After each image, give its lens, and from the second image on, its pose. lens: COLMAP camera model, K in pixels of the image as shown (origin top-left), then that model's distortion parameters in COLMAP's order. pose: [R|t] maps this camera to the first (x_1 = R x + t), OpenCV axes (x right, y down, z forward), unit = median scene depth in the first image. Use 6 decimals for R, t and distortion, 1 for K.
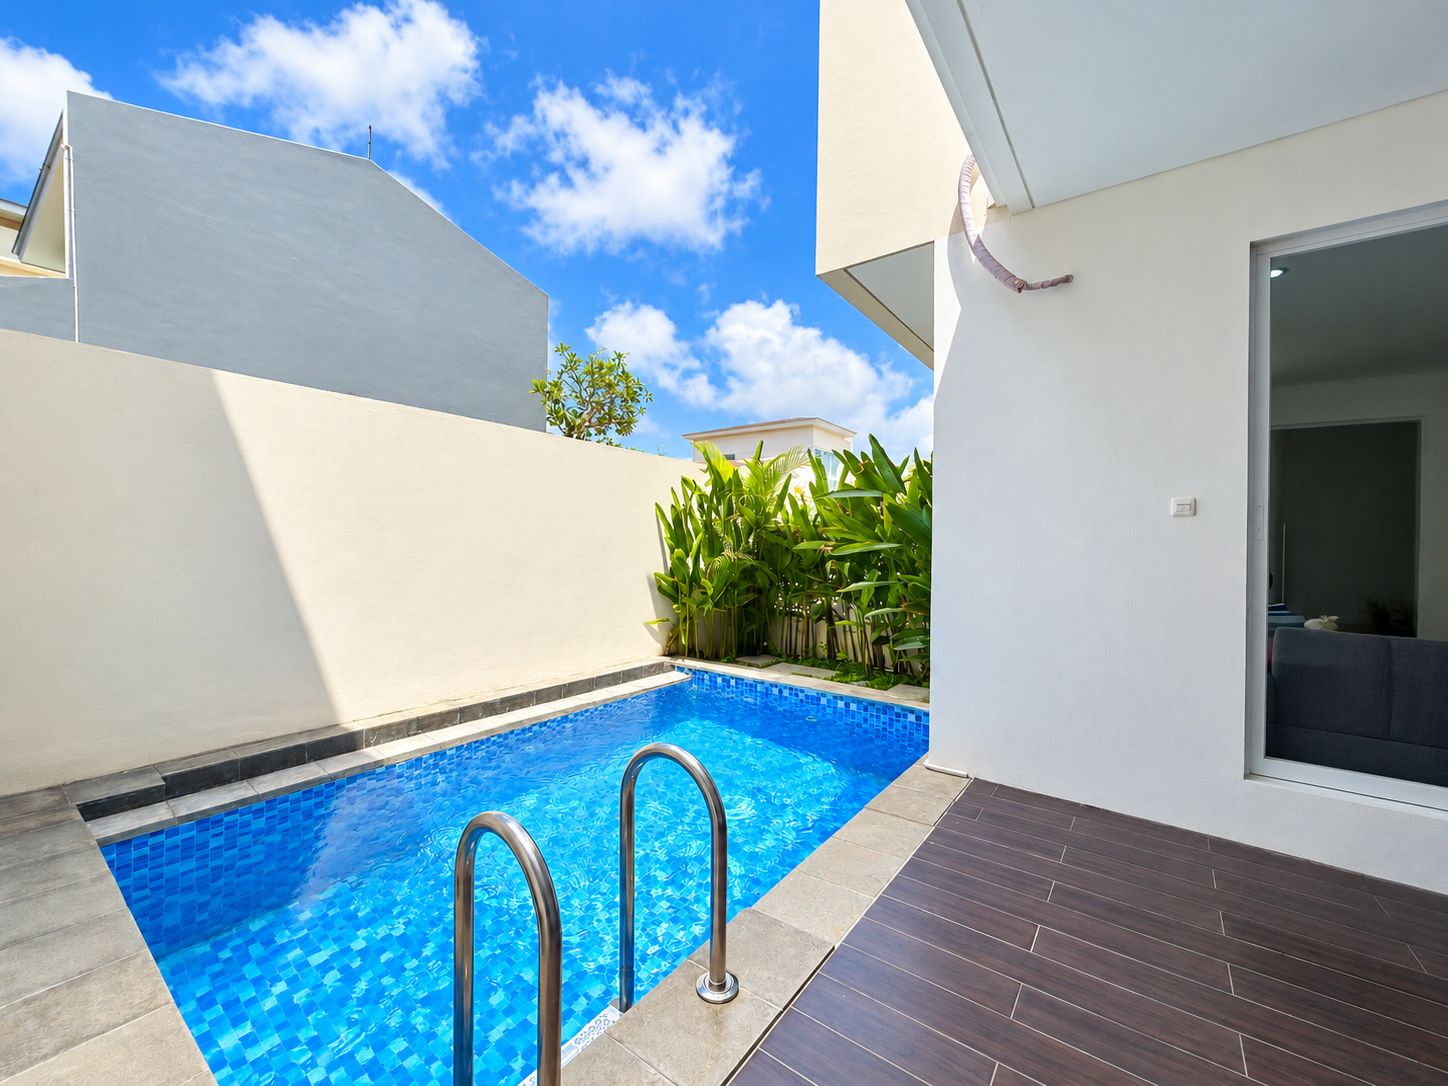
lens RADIAL K [[583.7, 0, 721.7], [0, 583.7, 539.4], [0, 0, 1]] dist [-0.003764, 0.000738]
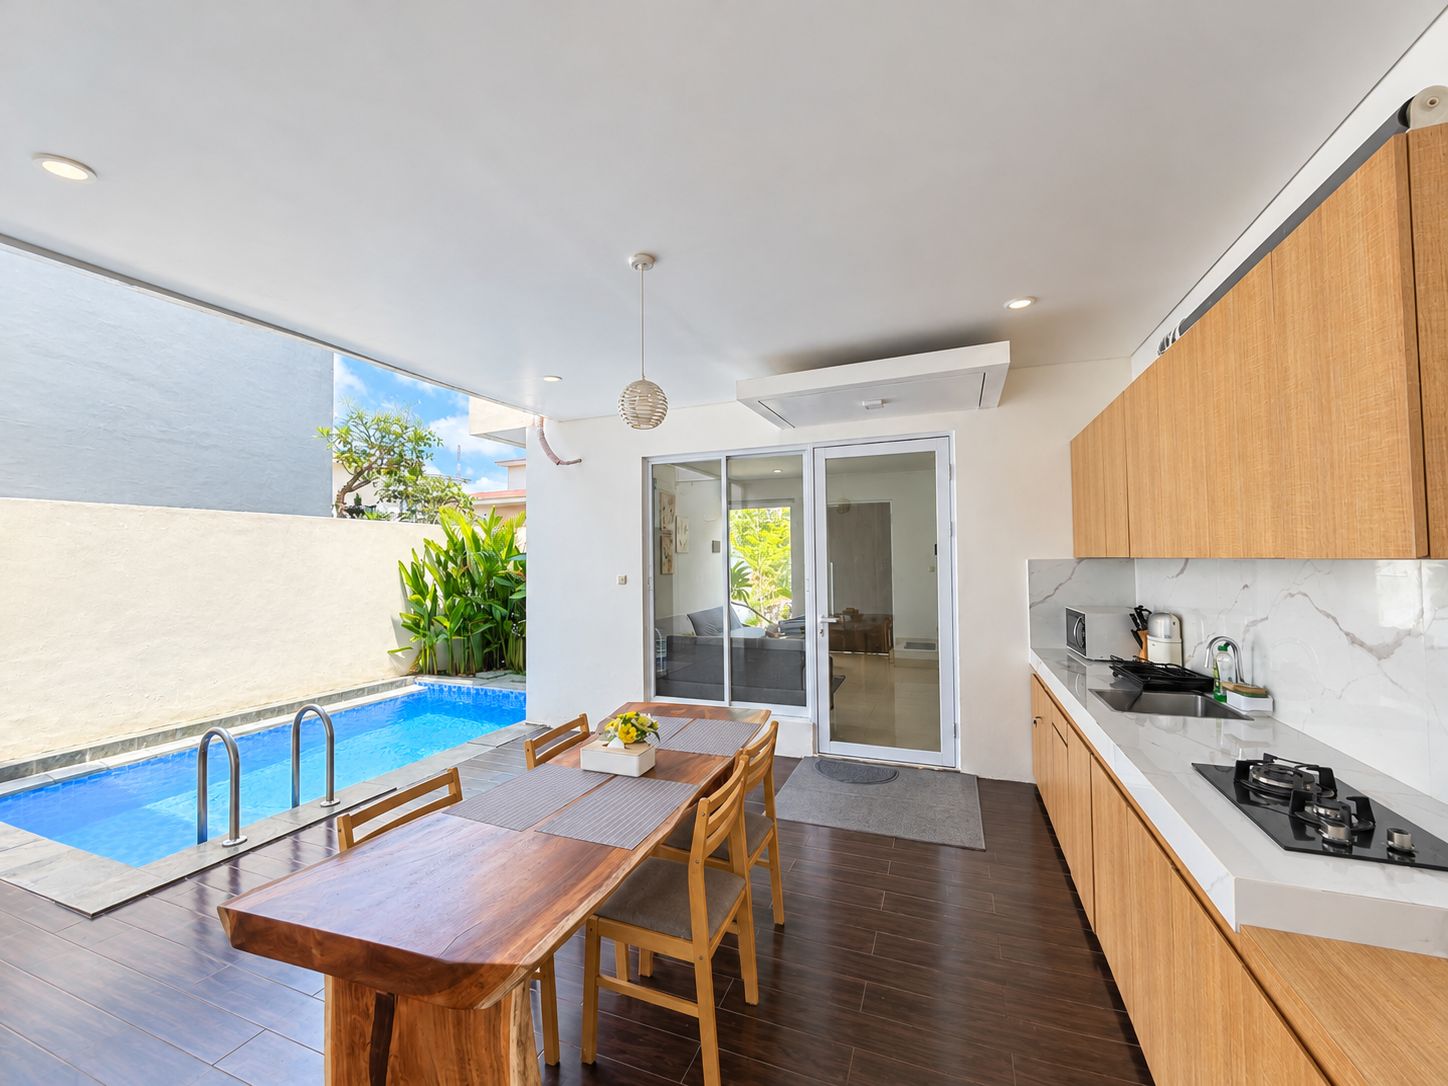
lens RADIAL K [[583.7, 0, 715.2], [0, 583.7, 546.1], [0, 0, 1]] dist [-0.003764, 0.000738]
pose [[0.966816, -0.016602, 0.254934, 0.240756], [0.021864, 0.999602, -0.017819, -0.053380], [-0.254537, 0.022802, 0.966794, -0.455507]]
